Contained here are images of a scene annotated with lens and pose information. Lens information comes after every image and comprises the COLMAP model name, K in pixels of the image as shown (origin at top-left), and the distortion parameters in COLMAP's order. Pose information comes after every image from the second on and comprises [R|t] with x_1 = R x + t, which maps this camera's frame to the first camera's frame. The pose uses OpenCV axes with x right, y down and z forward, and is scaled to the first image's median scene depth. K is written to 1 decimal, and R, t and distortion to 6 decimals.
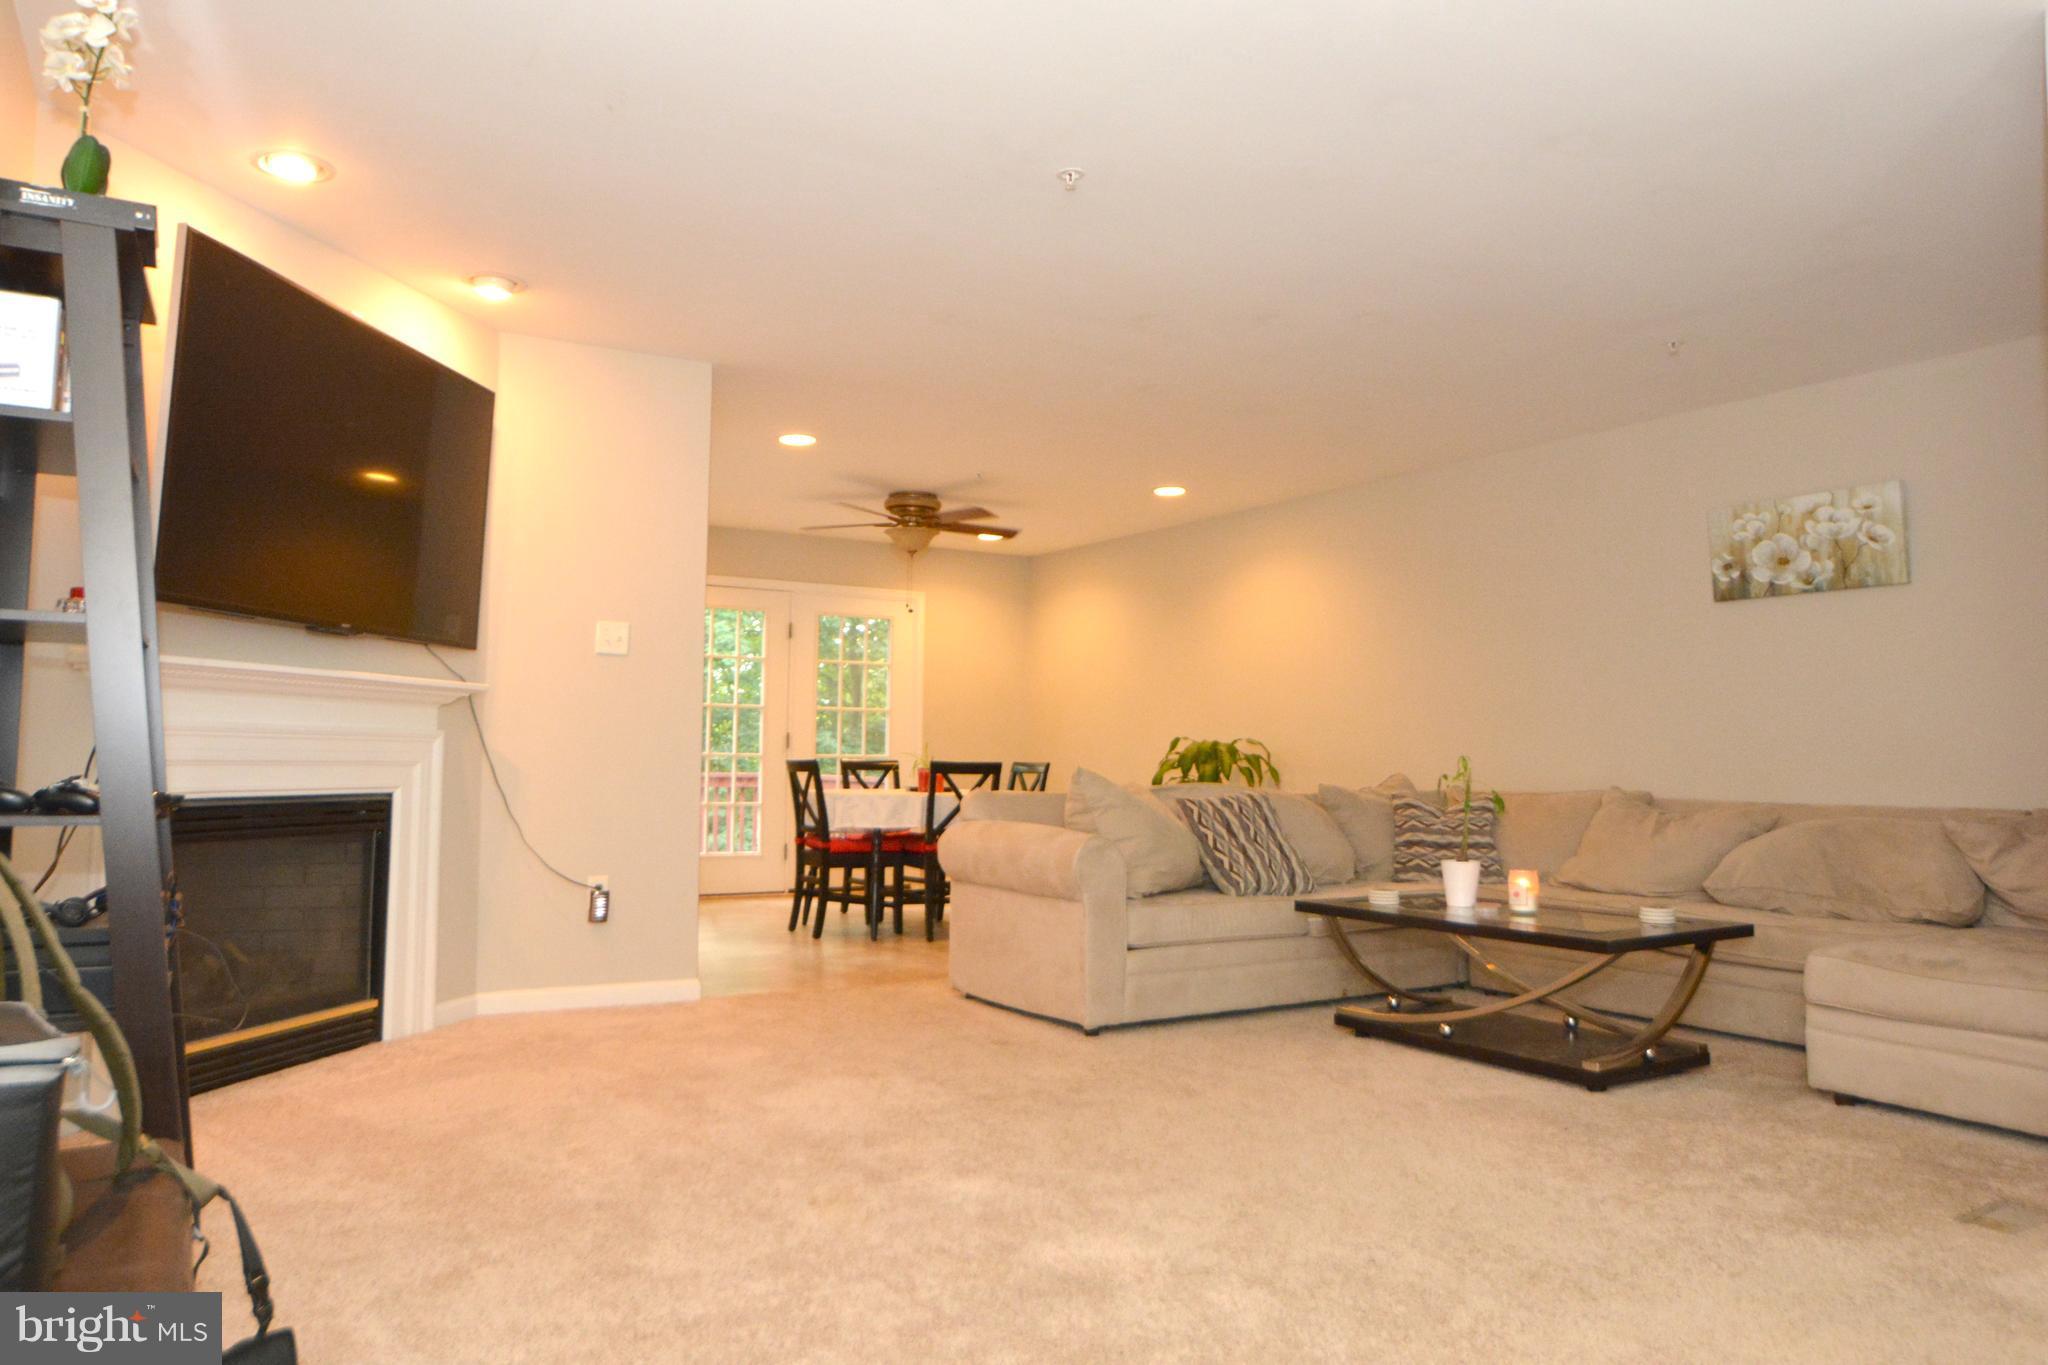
lens RADIAL K [[1363.5, 0, 1018.5], [0, 1363.5, 658.8], [0, 0, 1]] dist [-0.090107, 0.054602]
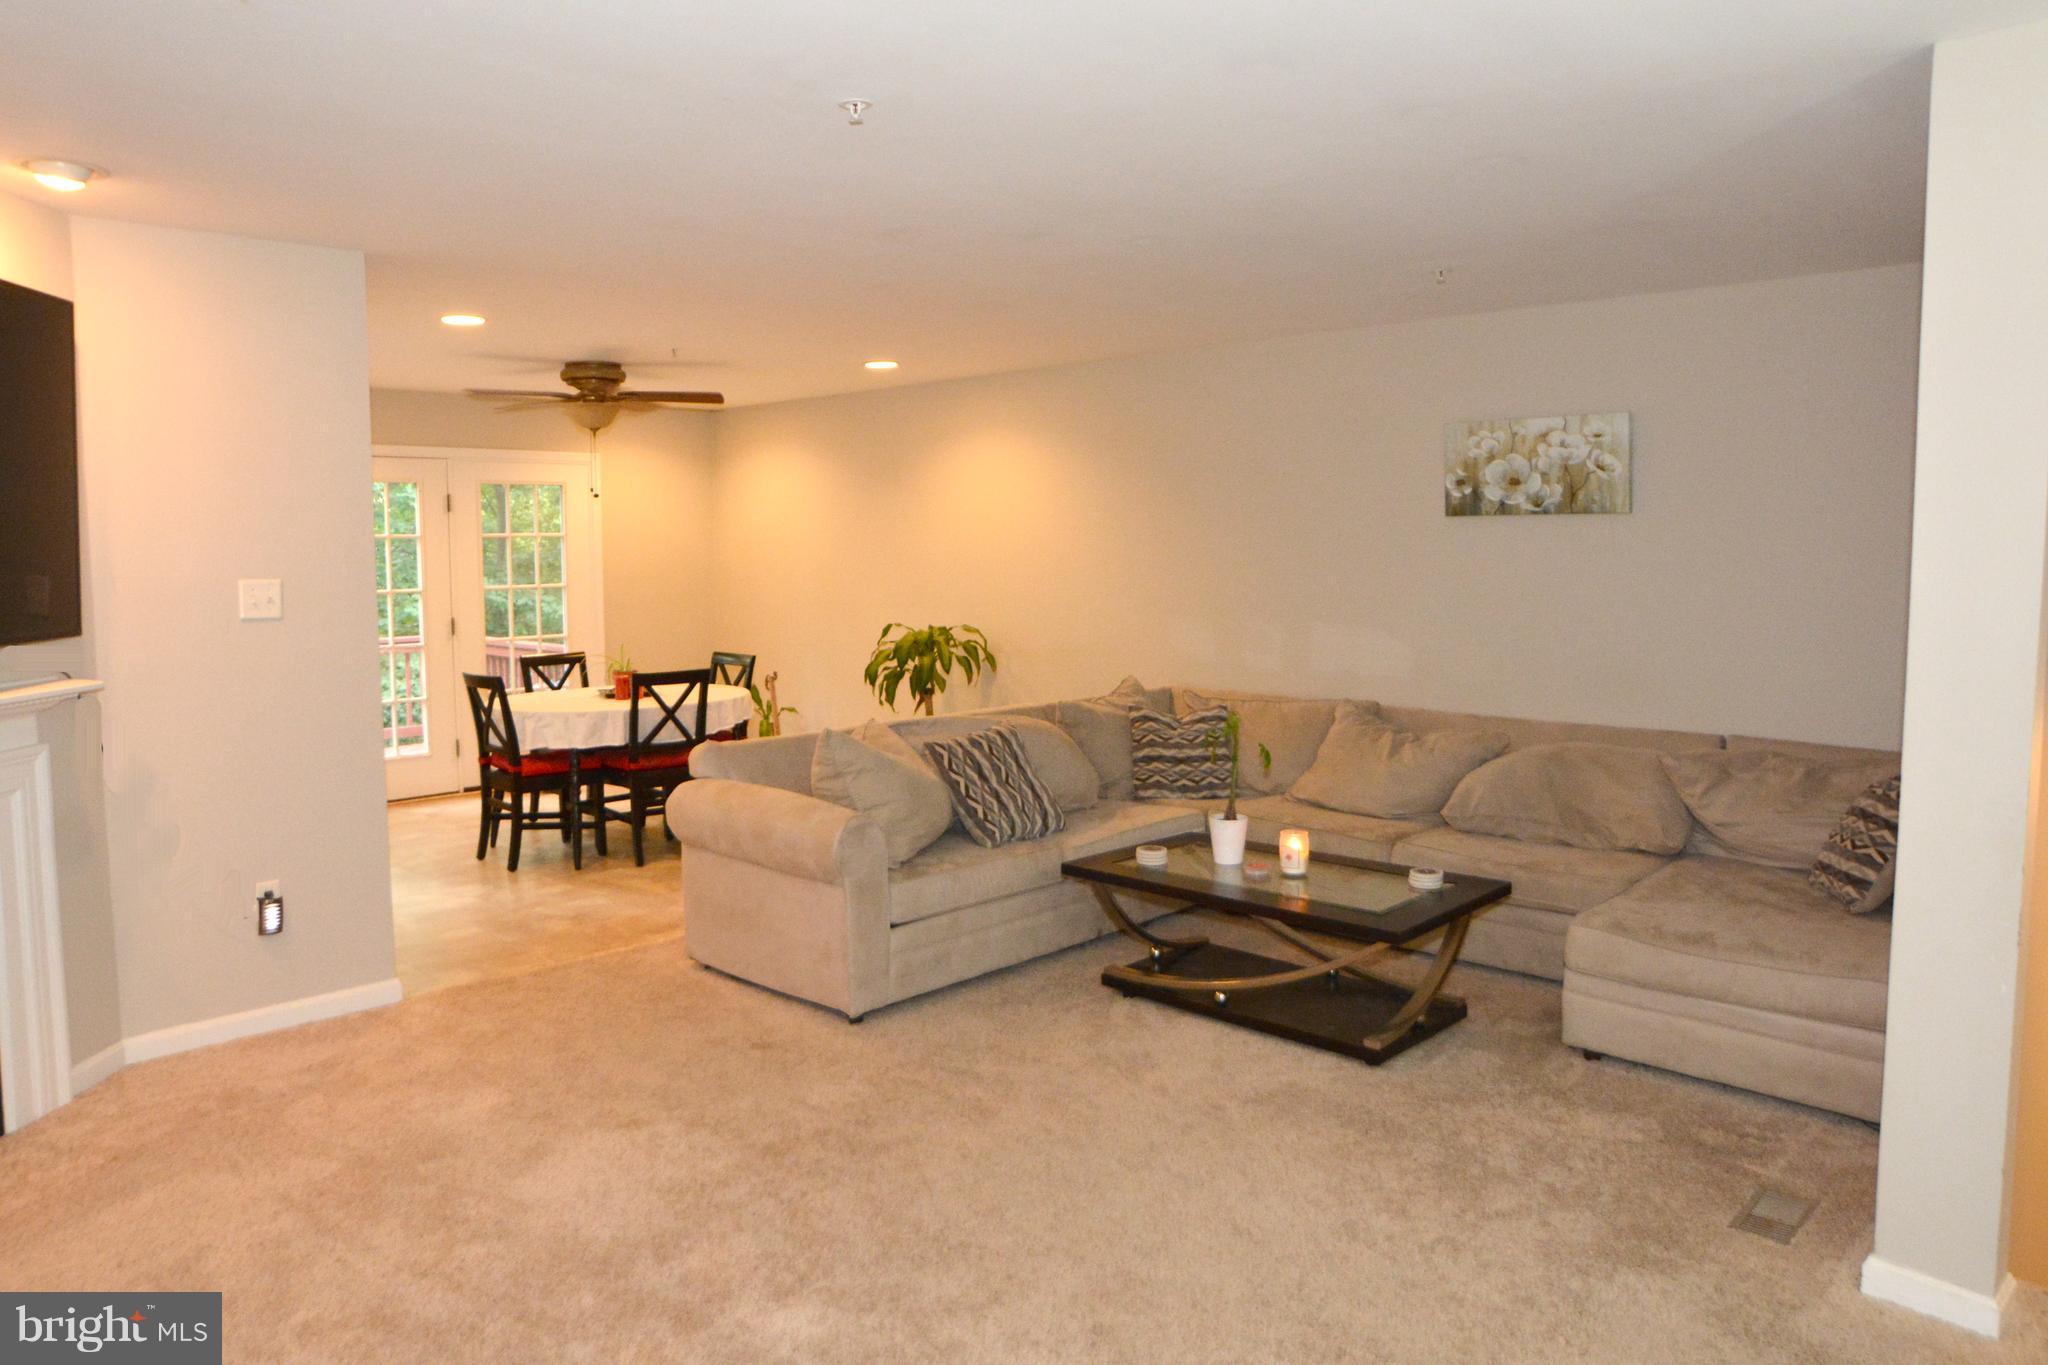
lens RADIAL K [[1363.5, 0, 1018.5], [0, 1363.5, 658.8], [0, 0, 1]] dist [-0.090107, 0.054602]
pose [[0.967817, -0.036972, 0.248925, -0.054079], [-0.002129, 0.987911, 0.155009, -0.102869], [-0.251647, -0.150550, 0.956038, 0.098131]]
